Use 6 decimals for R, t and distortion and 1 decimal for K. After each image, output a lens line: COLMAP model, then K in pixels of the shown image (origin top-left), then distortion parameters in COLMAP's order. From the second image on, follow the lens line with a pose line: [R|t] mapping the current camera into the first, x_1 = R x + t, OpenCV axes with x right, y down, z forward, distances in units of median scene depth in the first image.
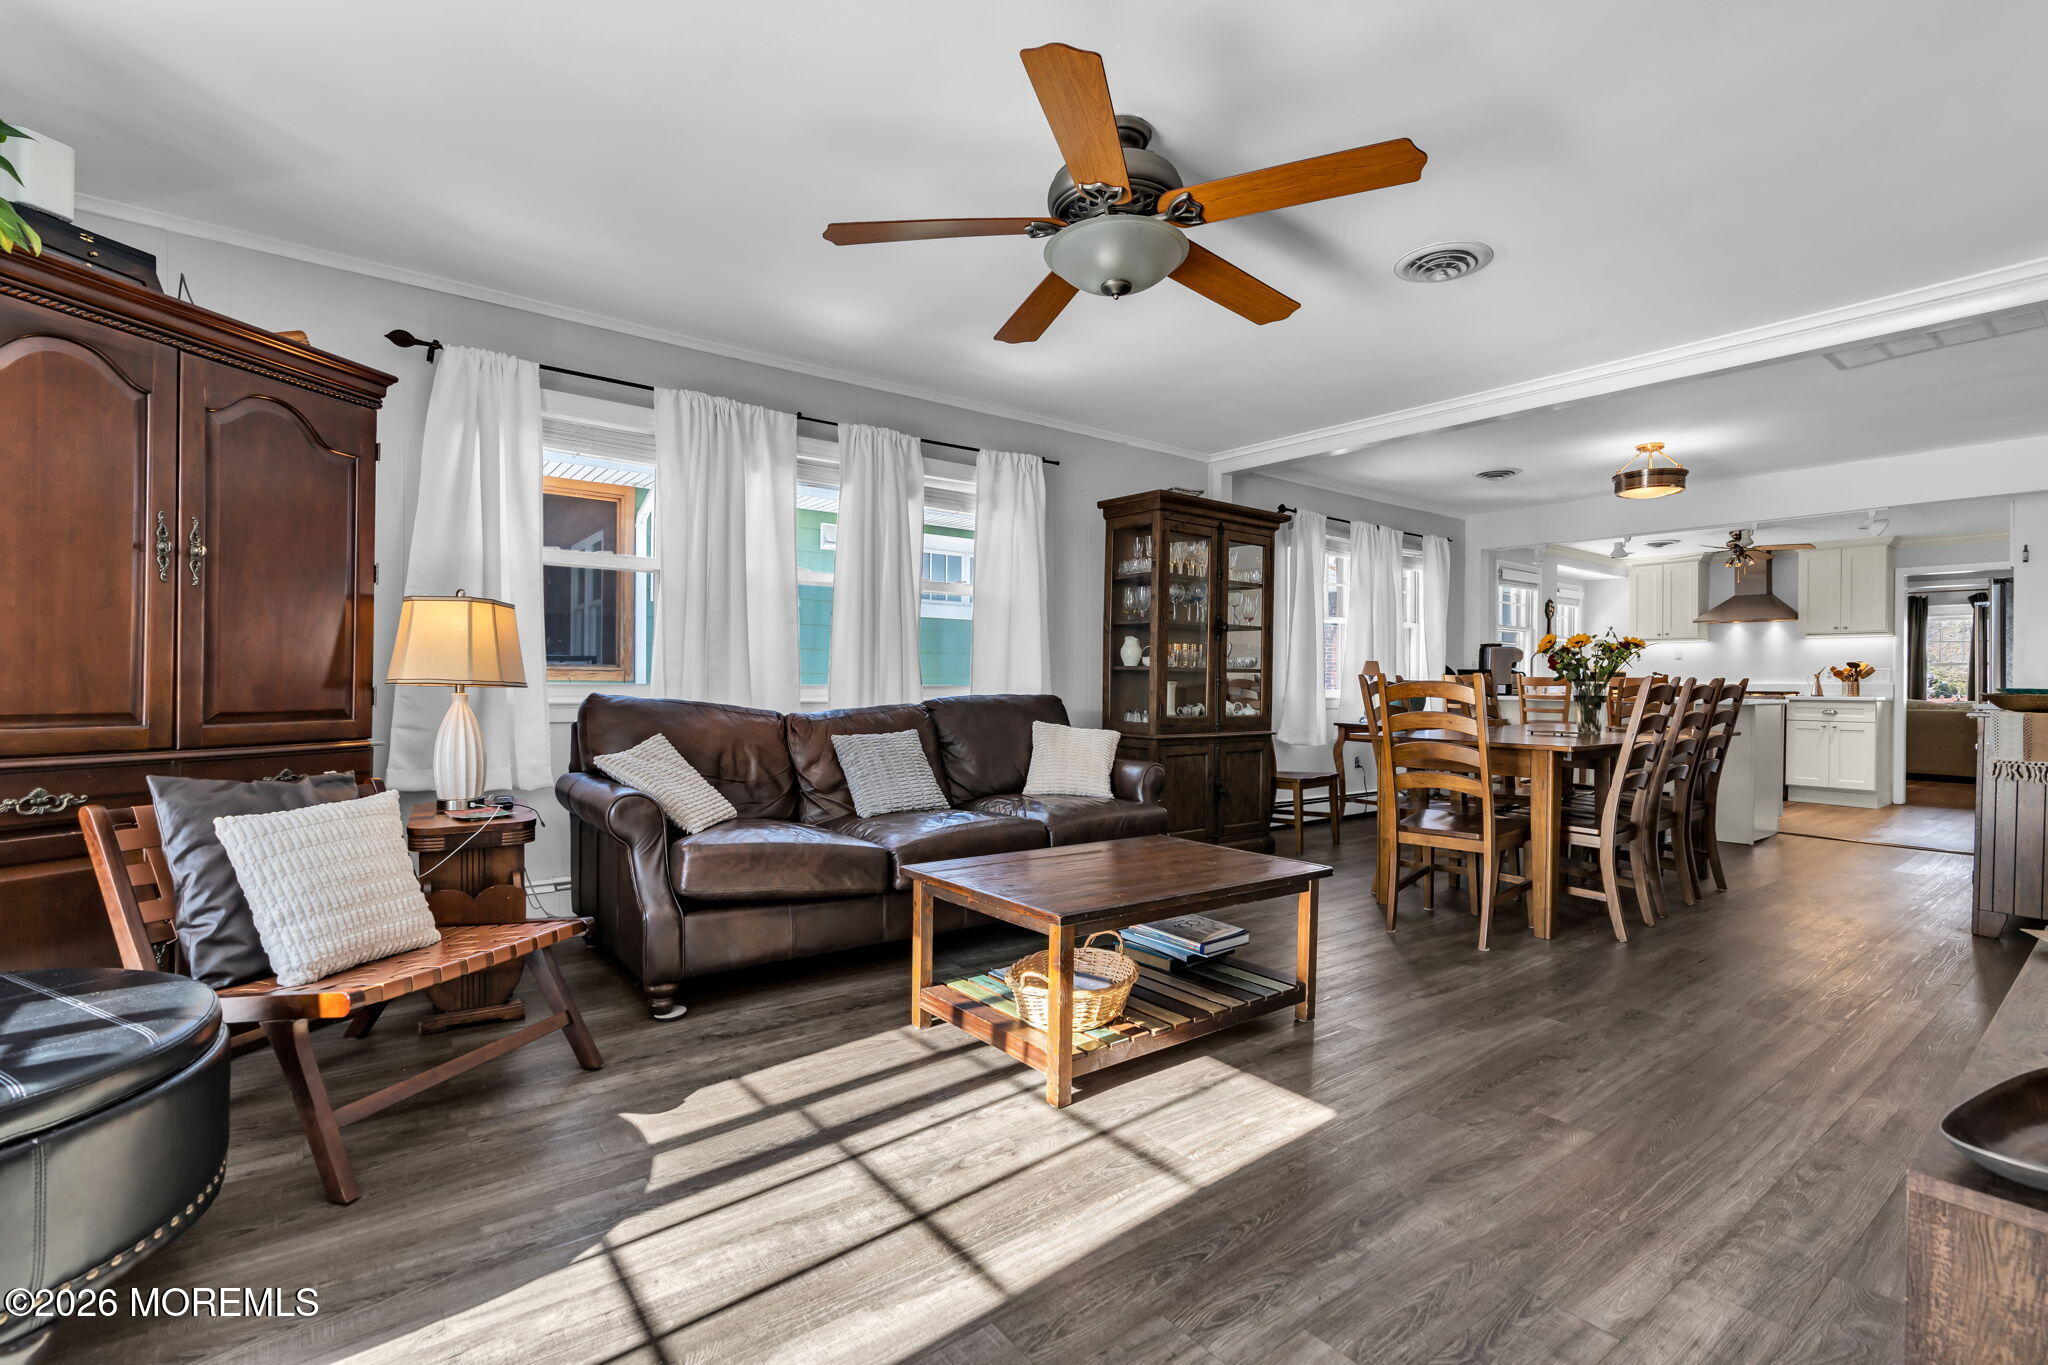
lens RADIAL K [[937.5, 0, 1035.2], [0, 937.5, 682.5], [0, 0, 1]] dist [0.003634, 0.000750]
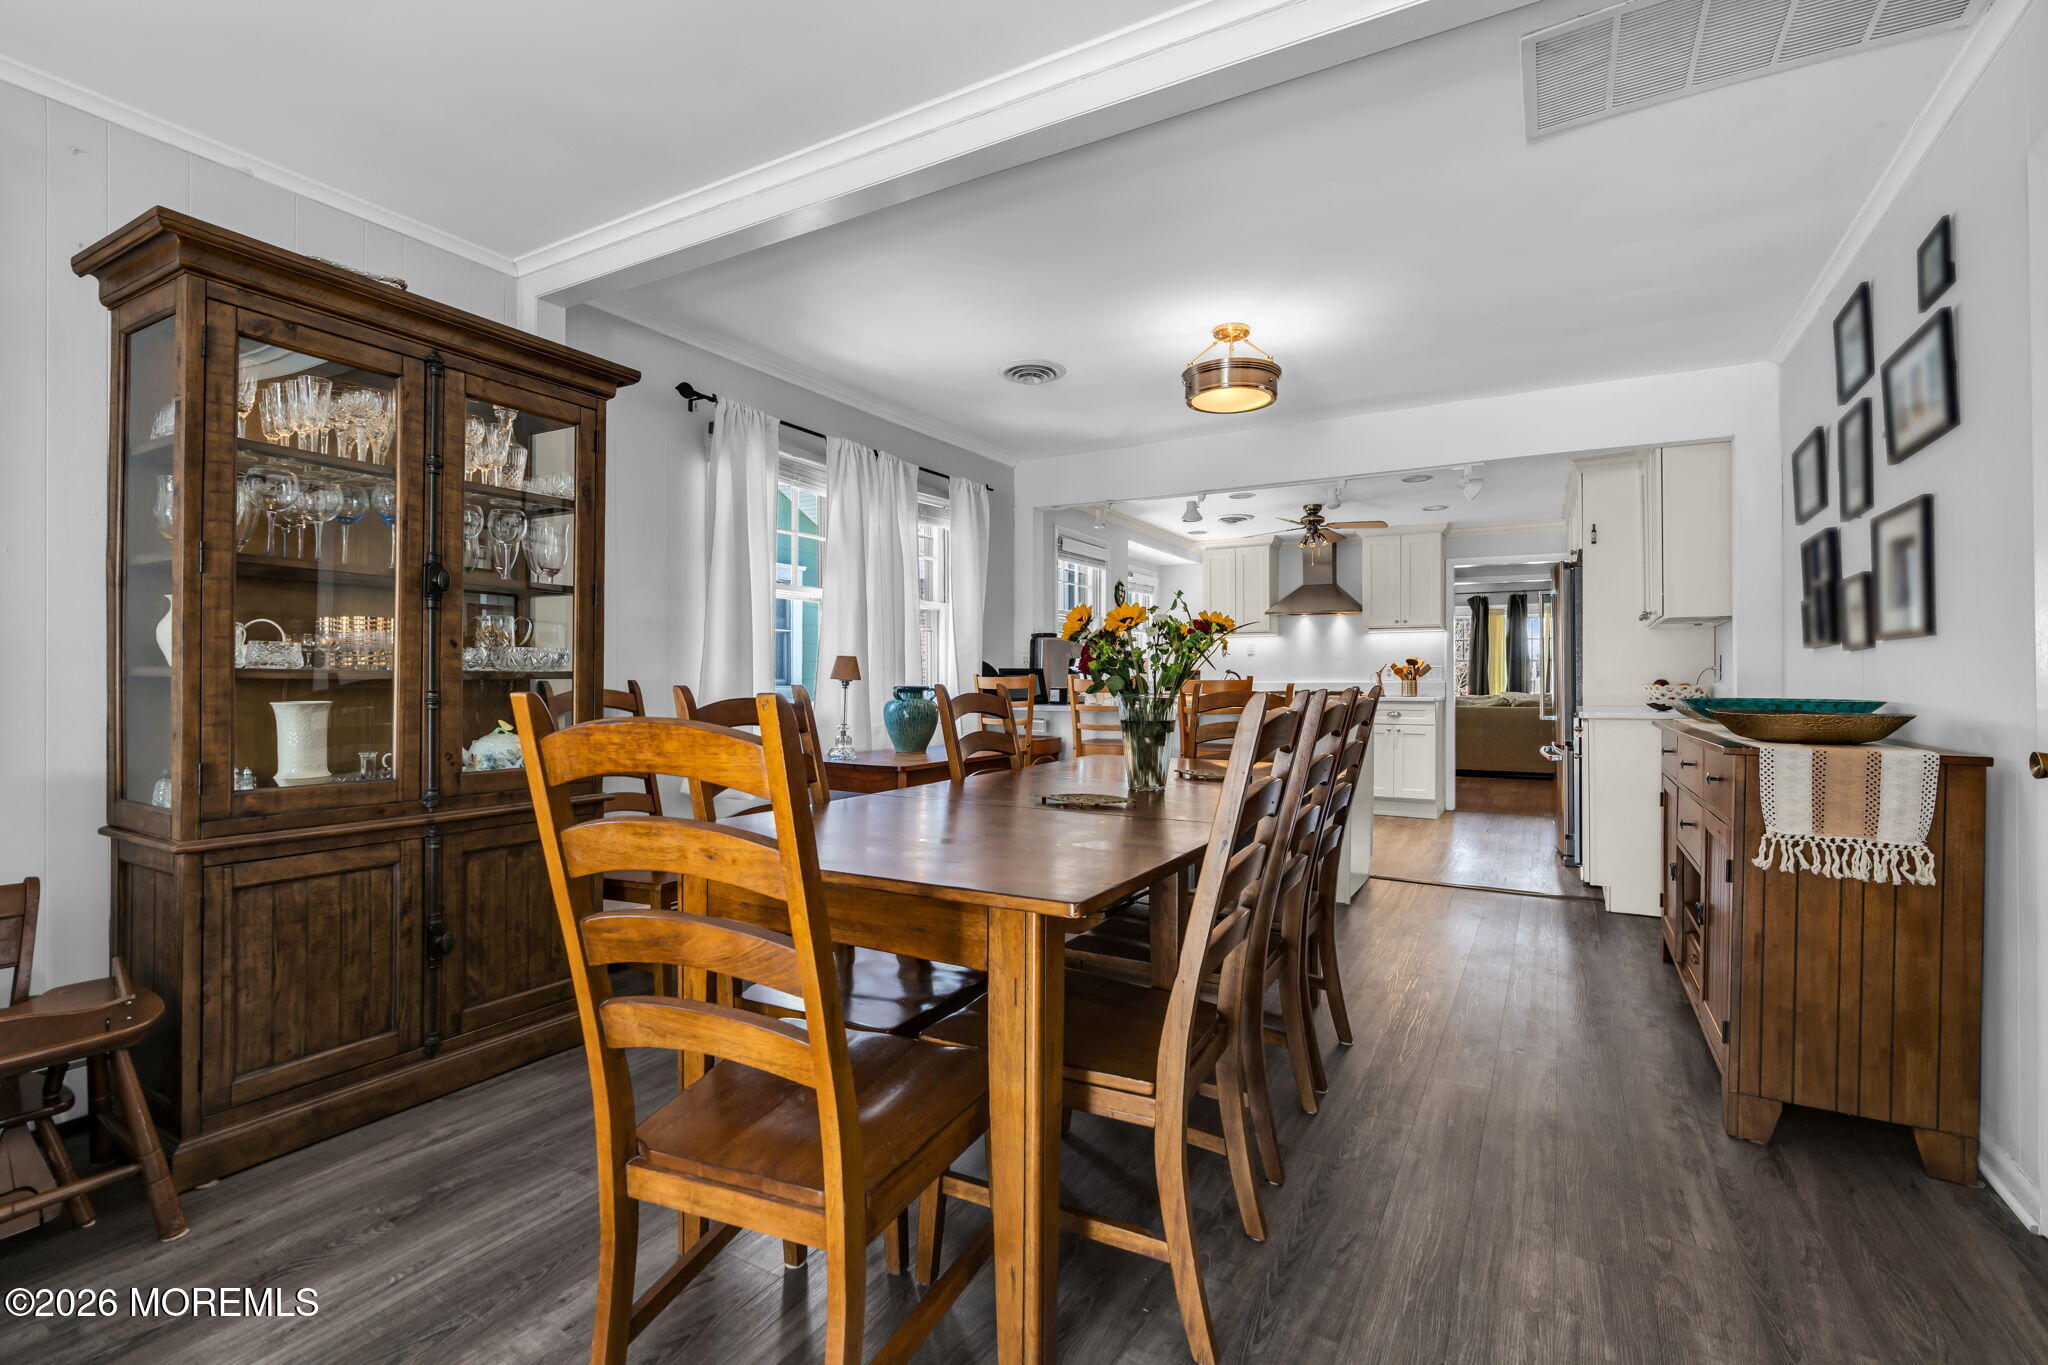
lens RADIAL K [[937.5, 0, 1020.6], [0, 937.5, 678.2], [0, 0, 1]] dist [0.003634, 0.000750]
pose [[0.931111, -0.007023, 0.364668, 0.233472], [0.007418, 0.999972, 0.000316, -0.007638], [-0.364660, 0.002411, 0.931138, 0.374624]]
